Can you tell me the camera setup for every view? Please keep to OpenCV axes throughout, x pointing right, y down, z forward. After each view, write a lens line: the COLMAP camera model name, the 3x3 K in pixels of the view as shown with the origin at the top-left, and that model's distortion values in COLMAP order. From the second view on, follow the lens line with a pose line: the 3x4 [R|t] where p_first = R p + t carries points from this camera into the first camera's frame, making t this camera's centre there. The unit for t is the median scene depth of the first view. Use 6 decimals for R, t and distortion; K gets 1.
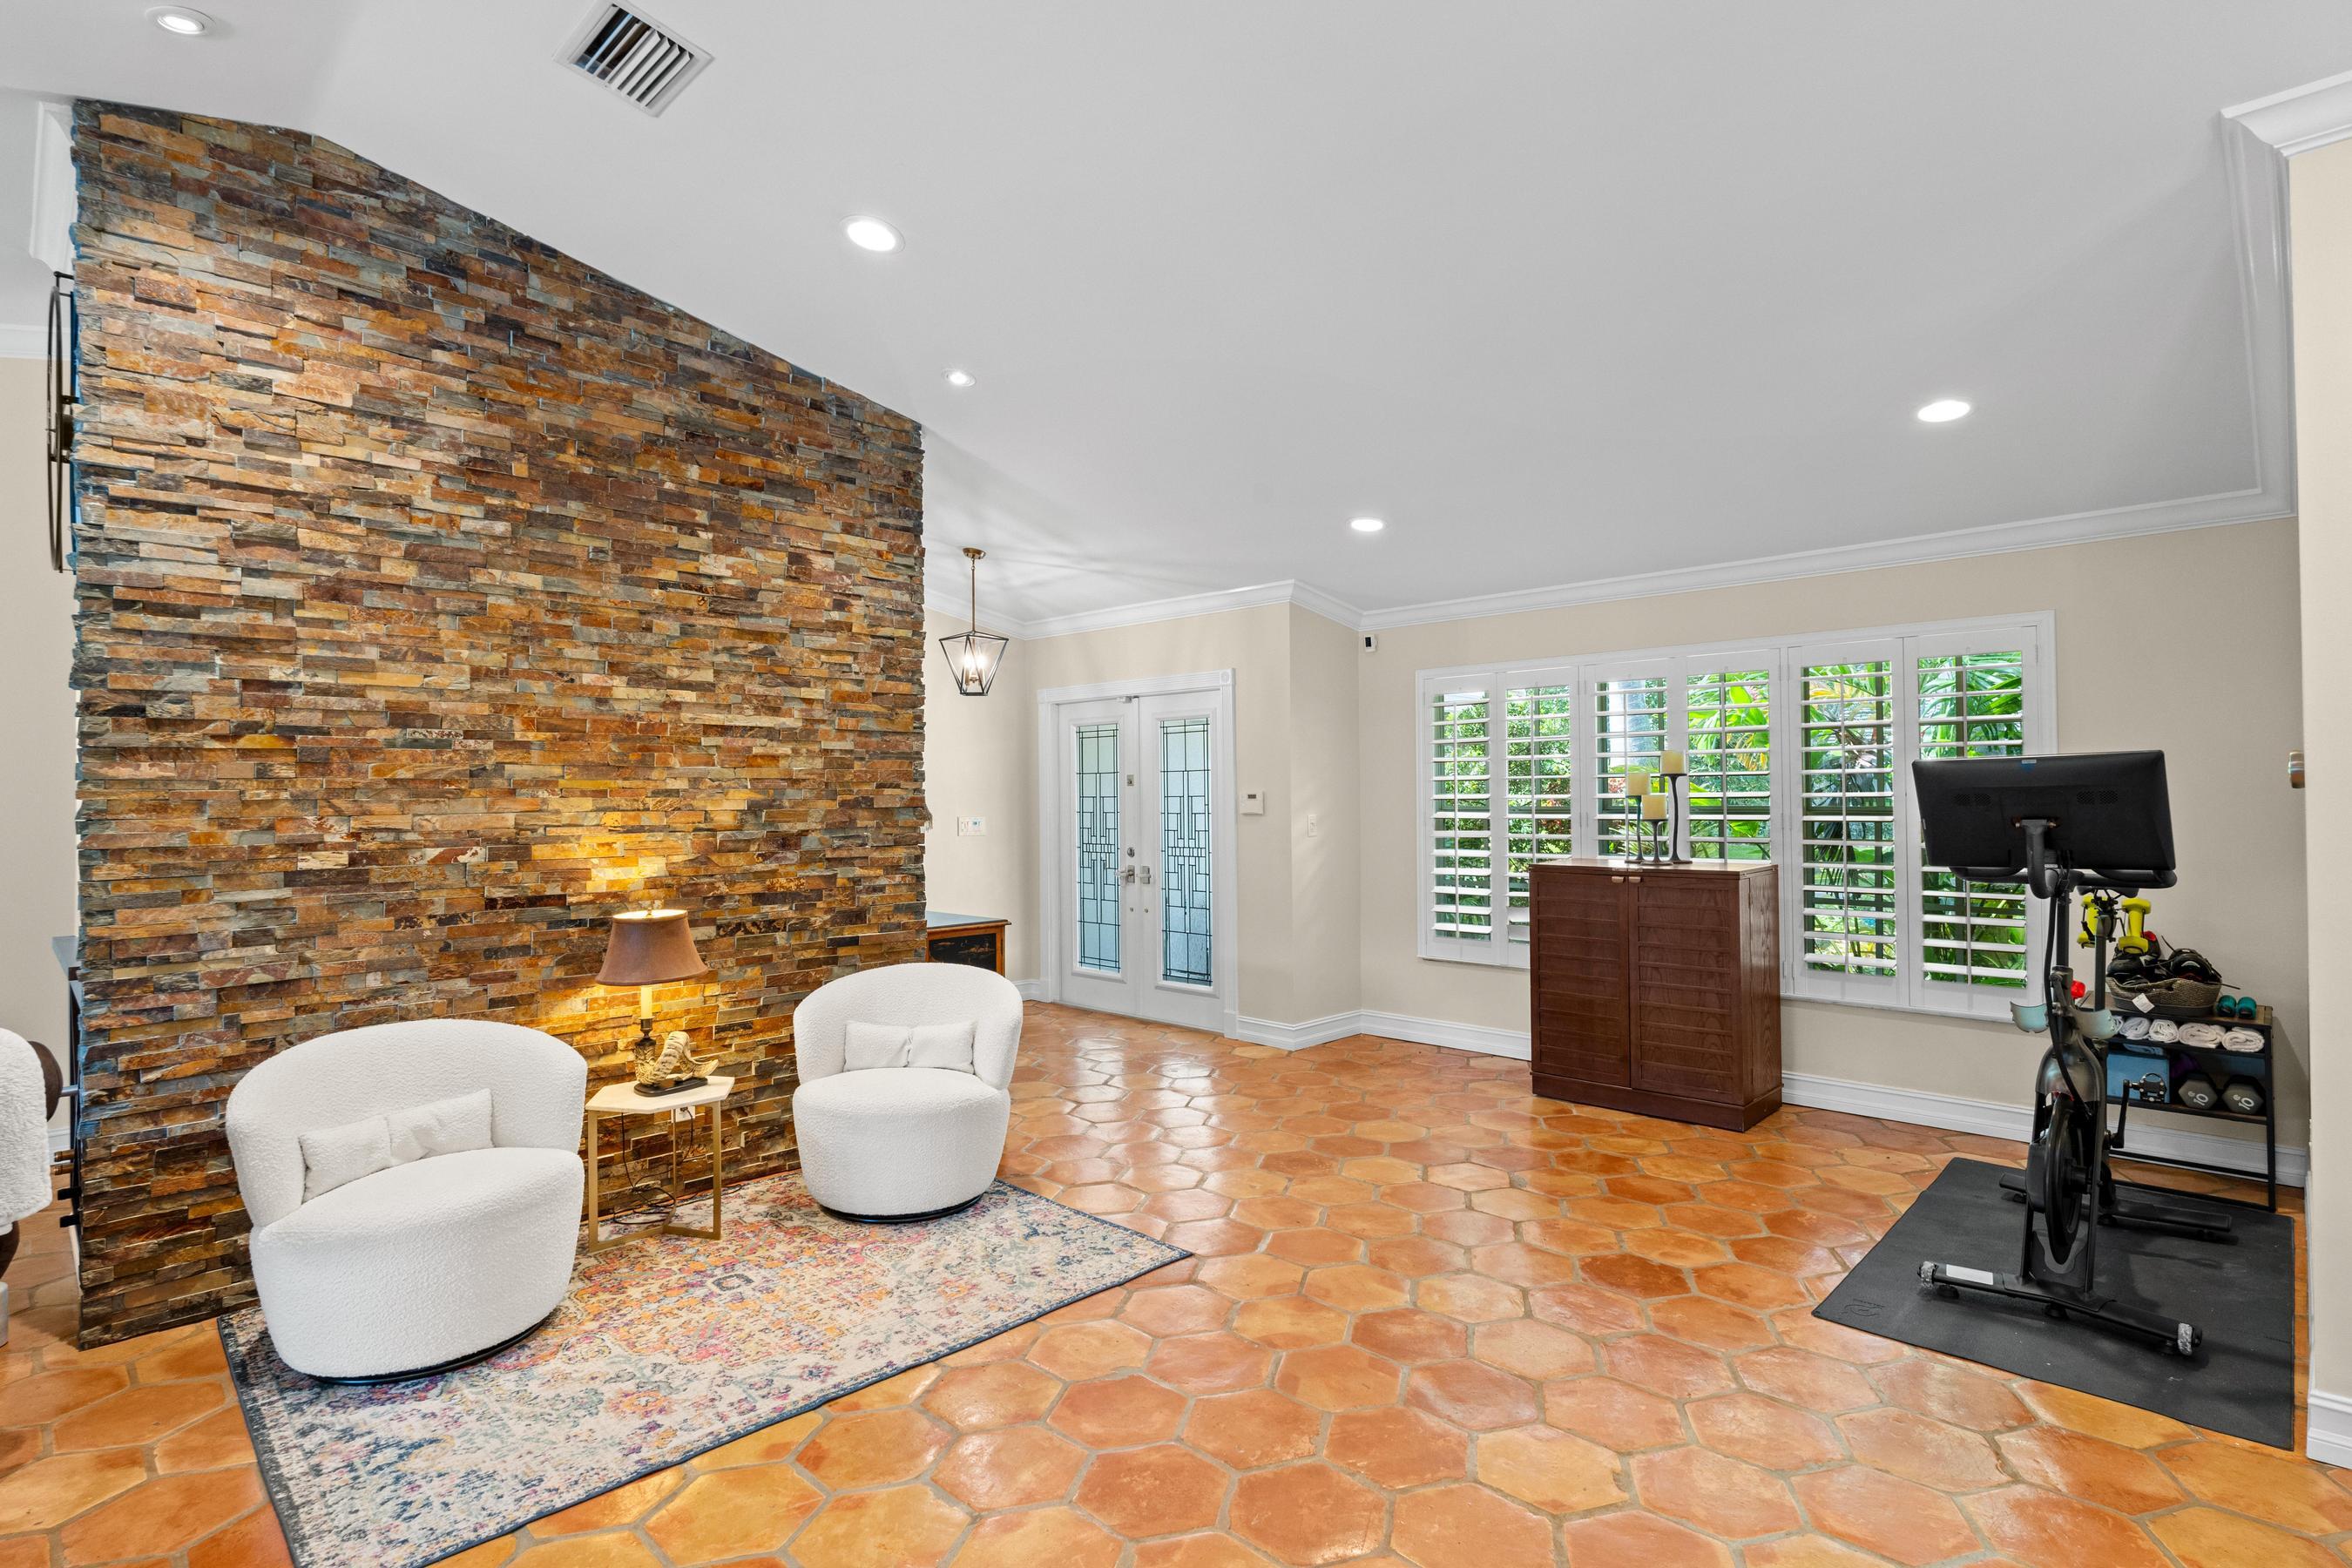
lens RADIAL K [[1175.0, 0, 1176.0], [0, 1175.0, 784.0], [0, 0, 1]] dist [-0.000558, -0.000811]
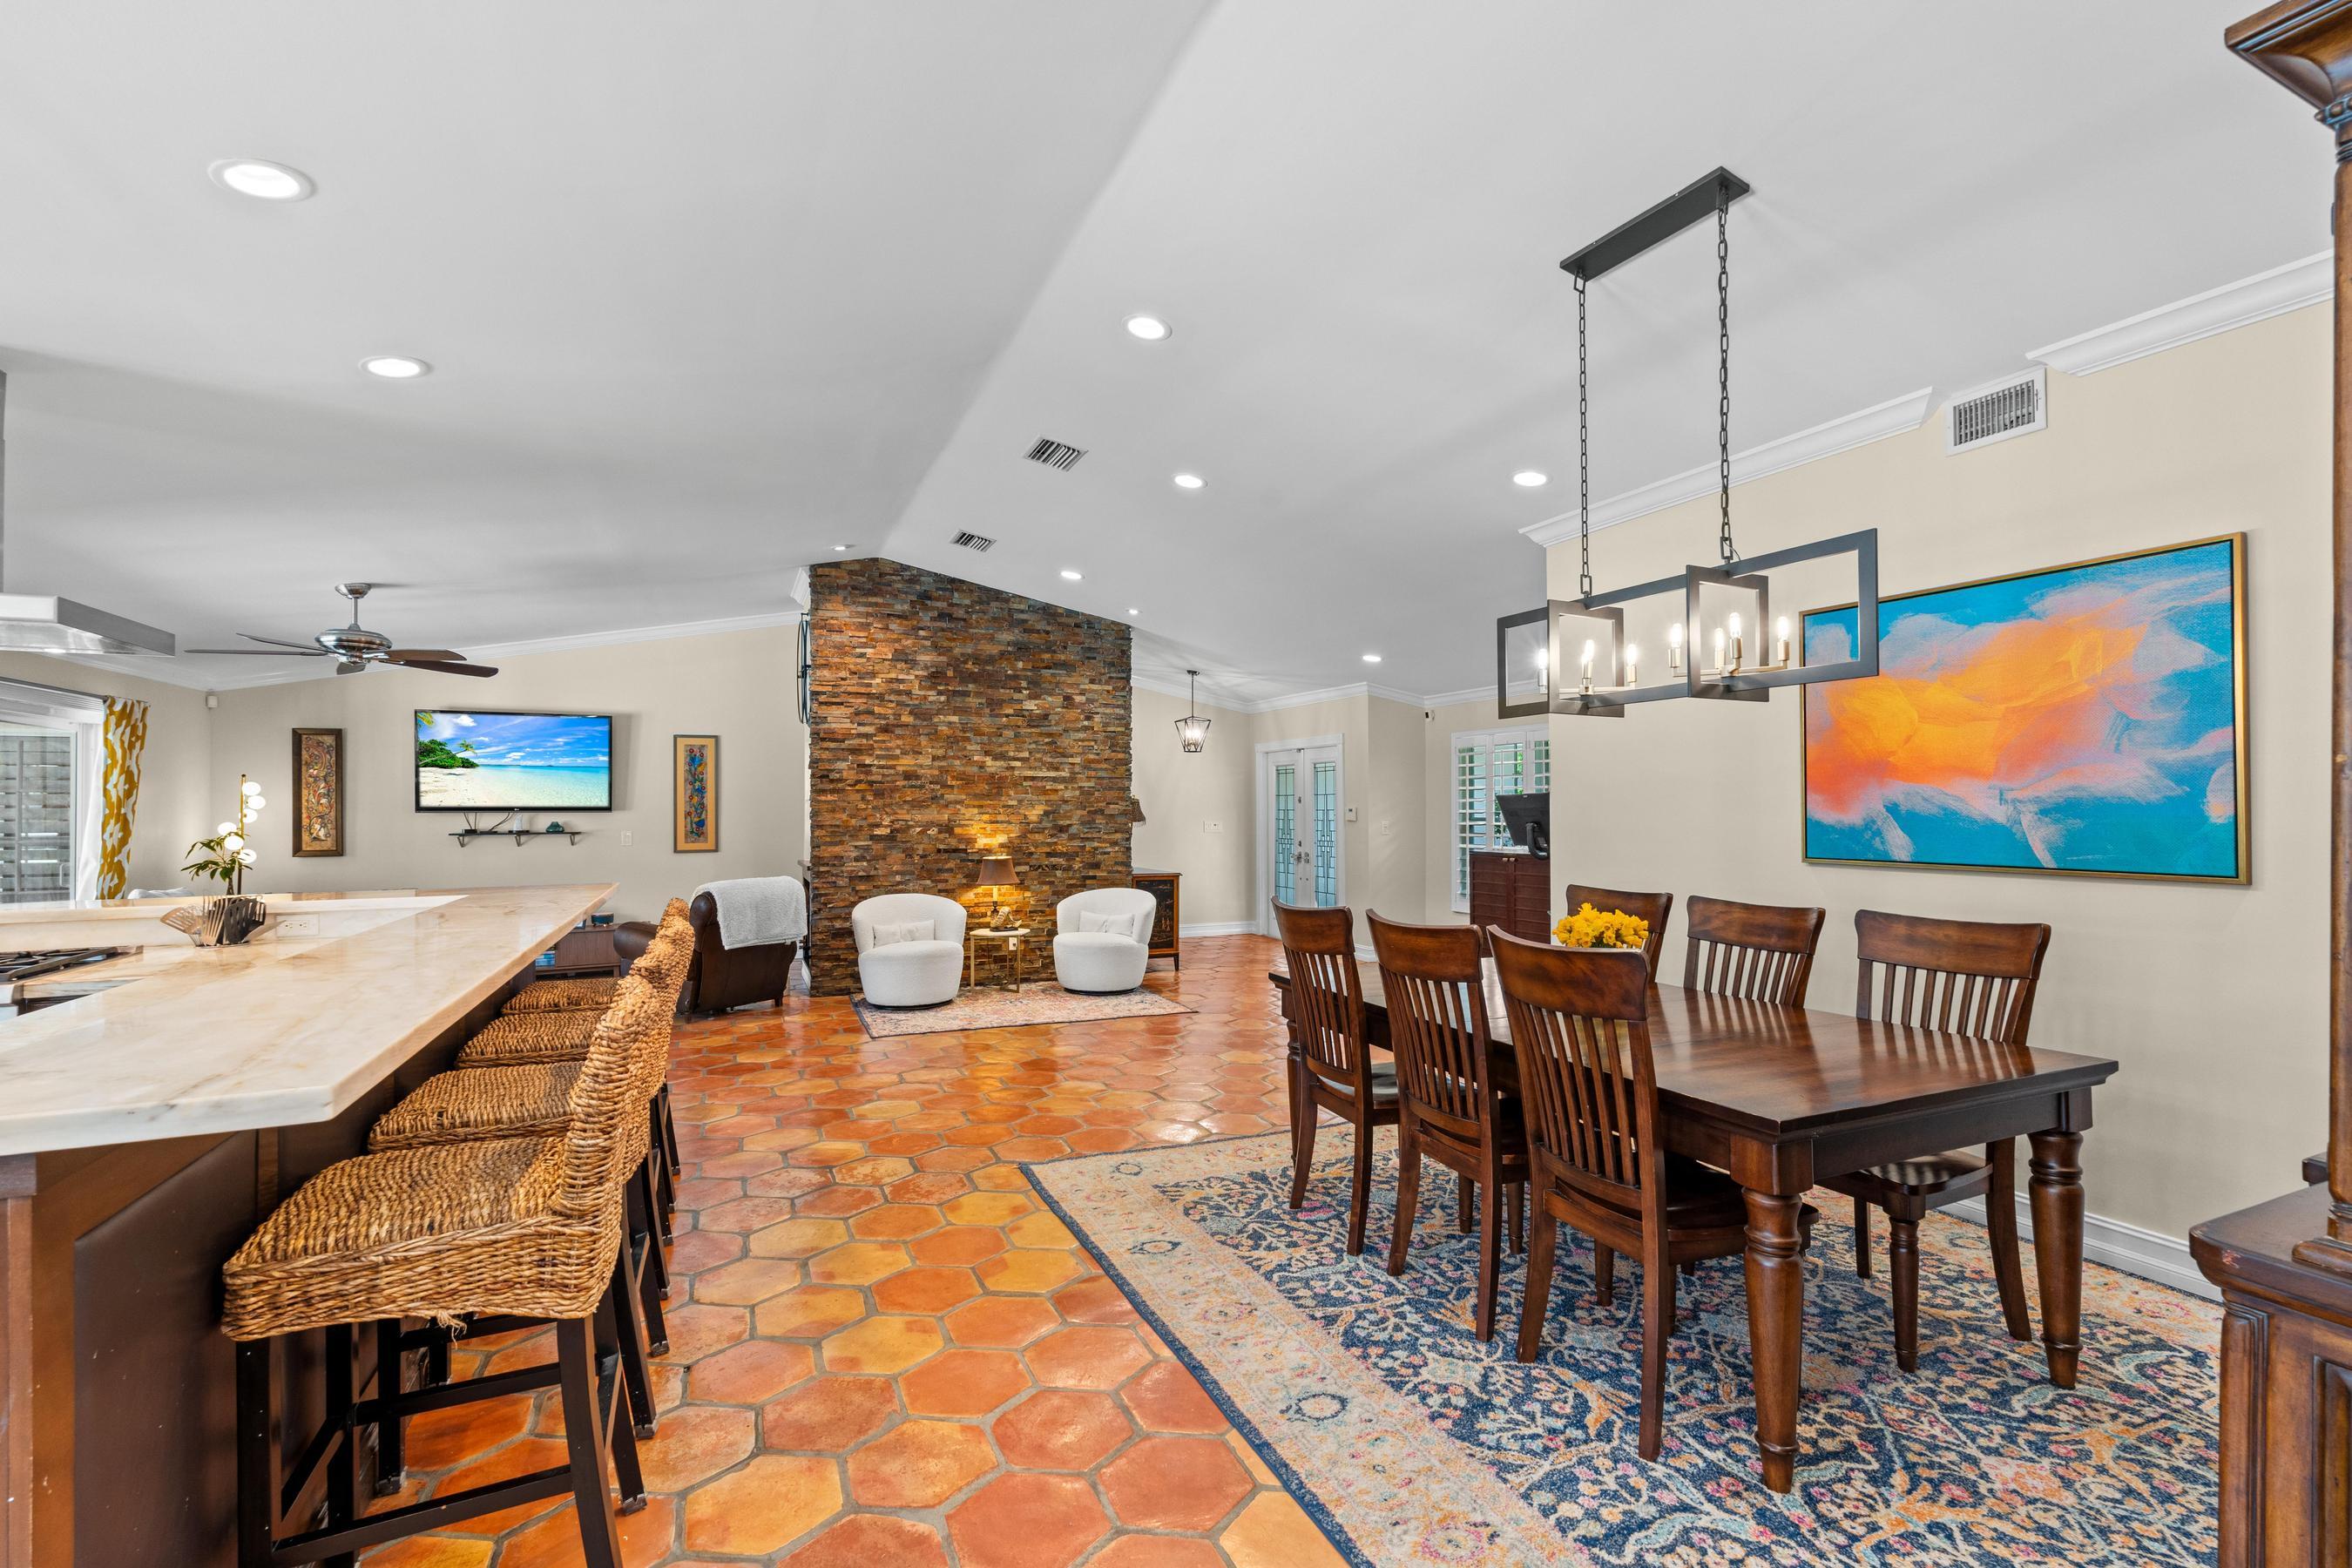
lens RADIAL K [[1054.1, 0, 1166.1], [0, 1054.1, 800.9], [0, 0, 1]] dist [0.000564, -0.000069]
pose [[0.924263, 0.004951, -0.381725, 0.663037], [-0.003887, 0.999986, 0.003558, -0.012060], [0.381737, -0.001805, 0.924269, -0.816591]]
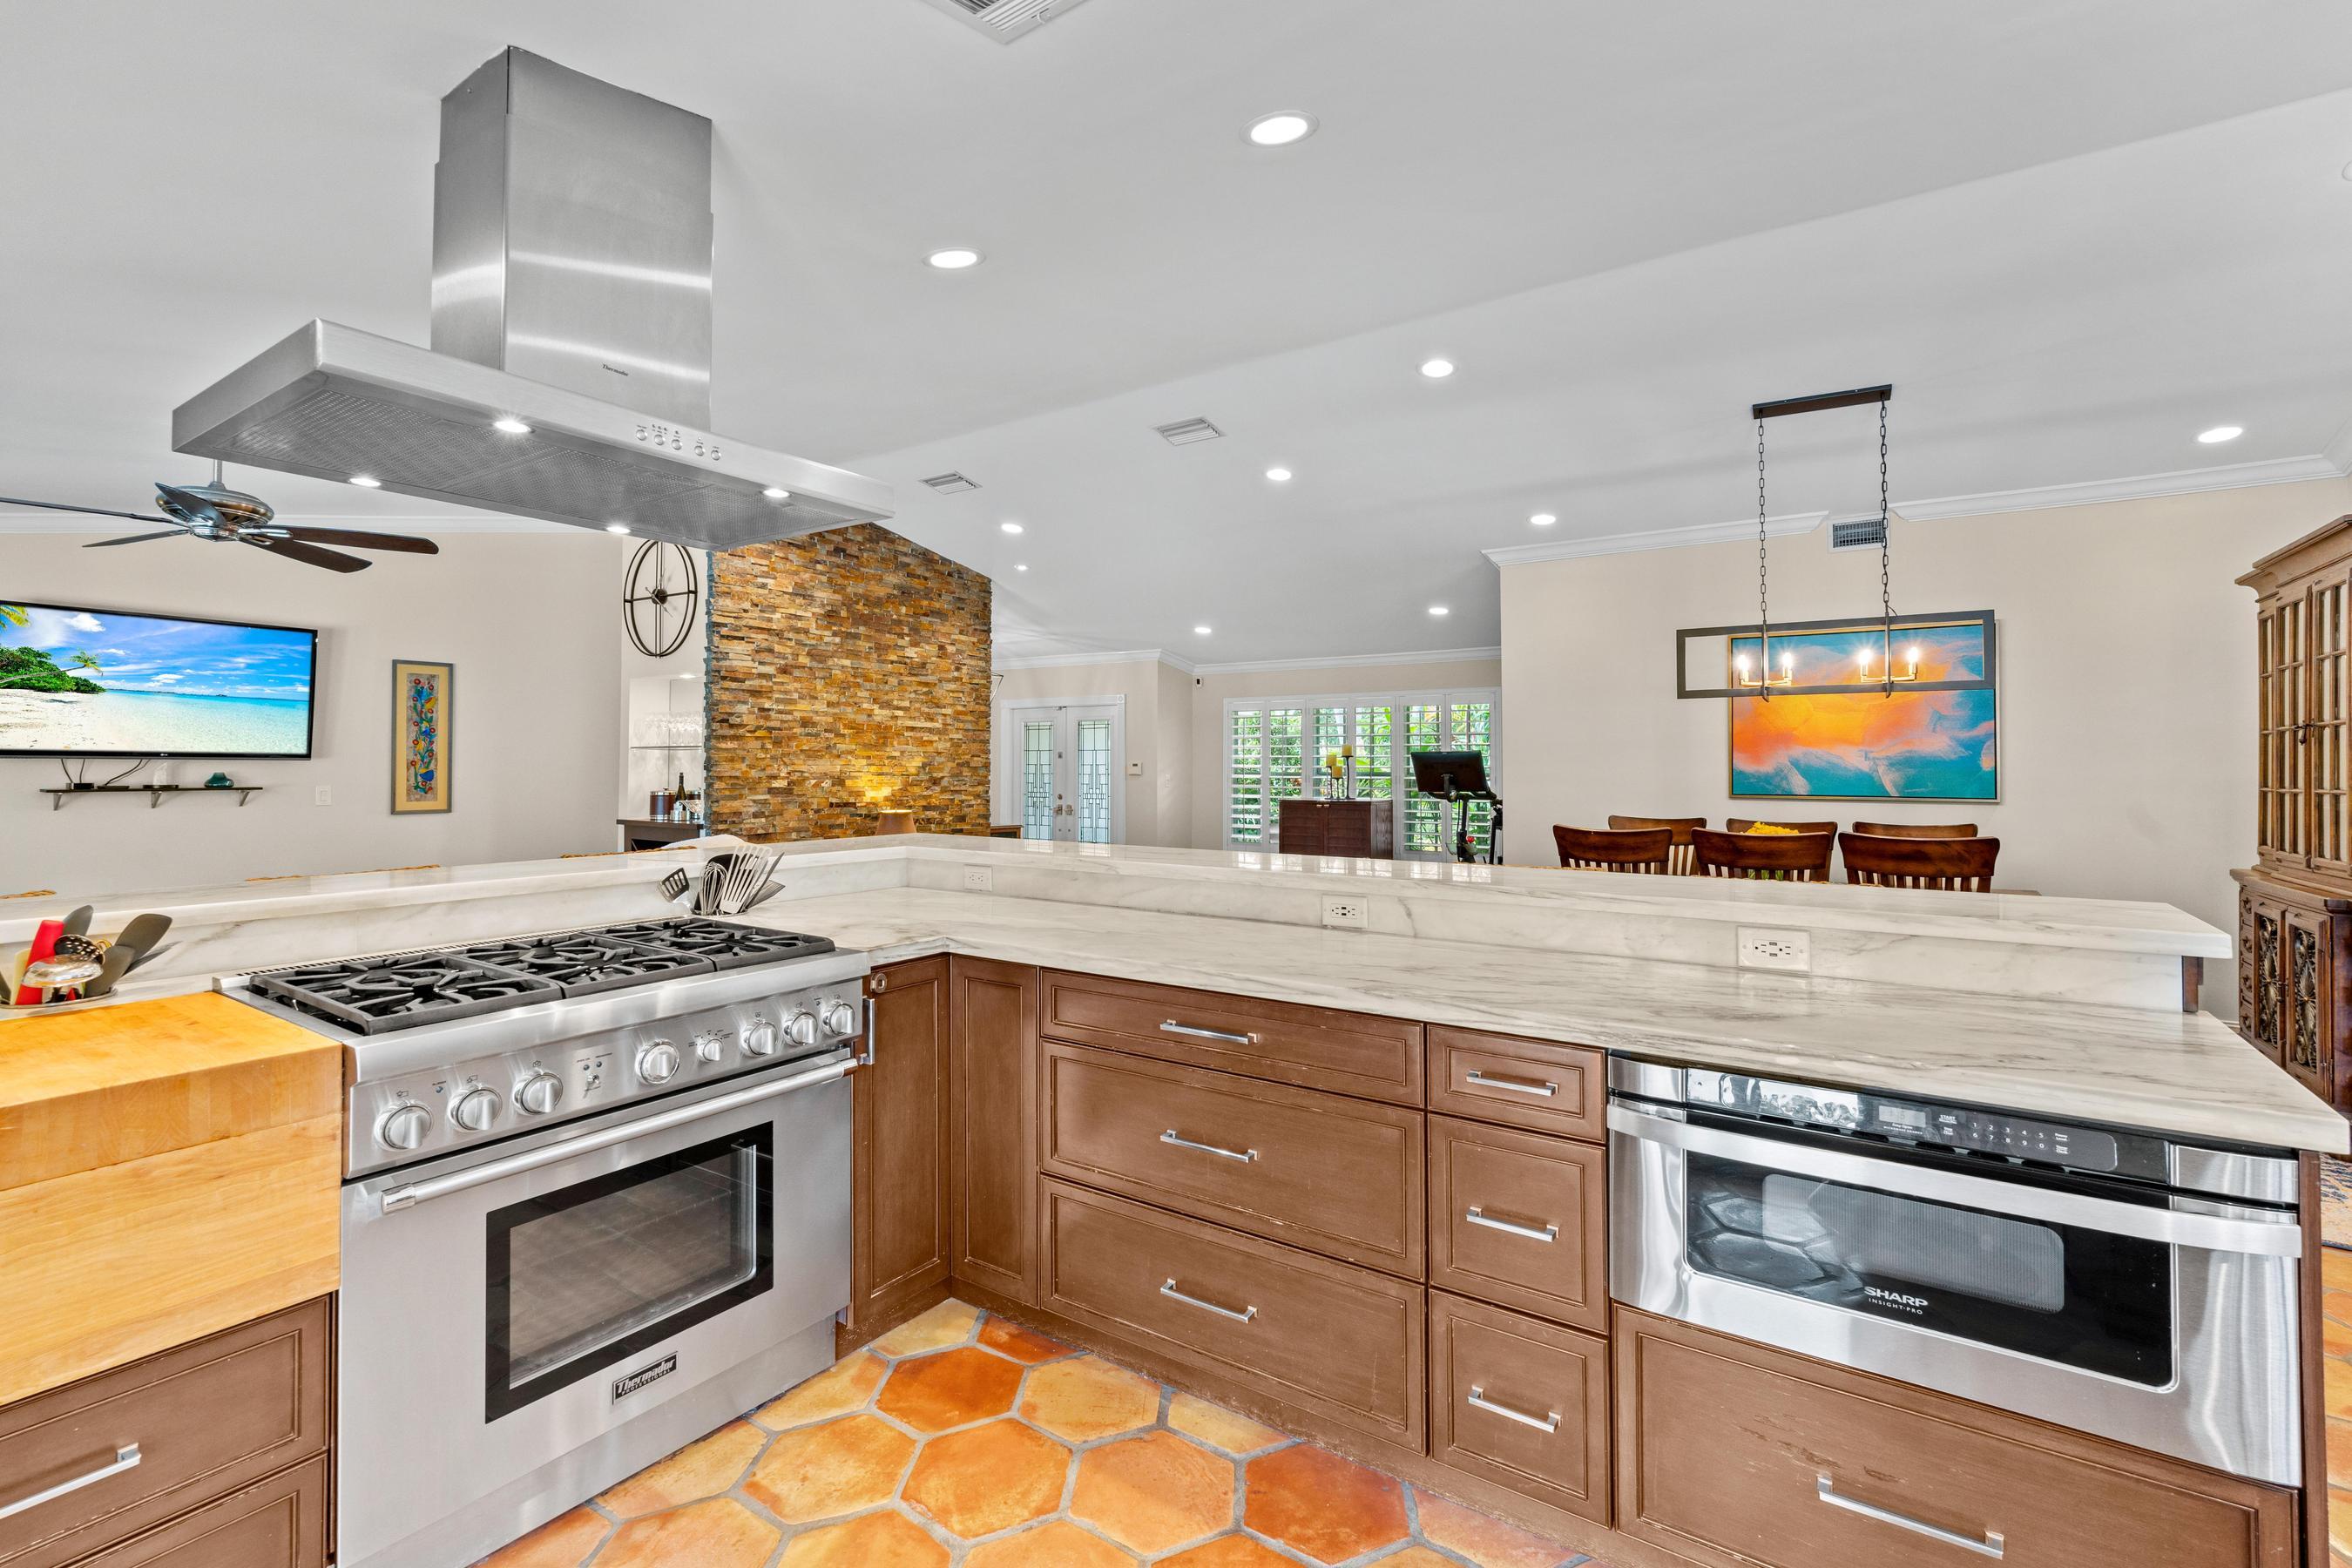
lens RADIAL K [[1059.6, 0, 1174.5], [0, 1059.6, 753.8], [0, 0, 1]] dist [-0.001821, -0.000195]
pose [[0.985412, 0.015728, 0.169456, -0.260253], [-0.014741, 0.999866, -0.007082, 0.007001], [-0.169545, 0.004481, 0.985512, -1.069010]]
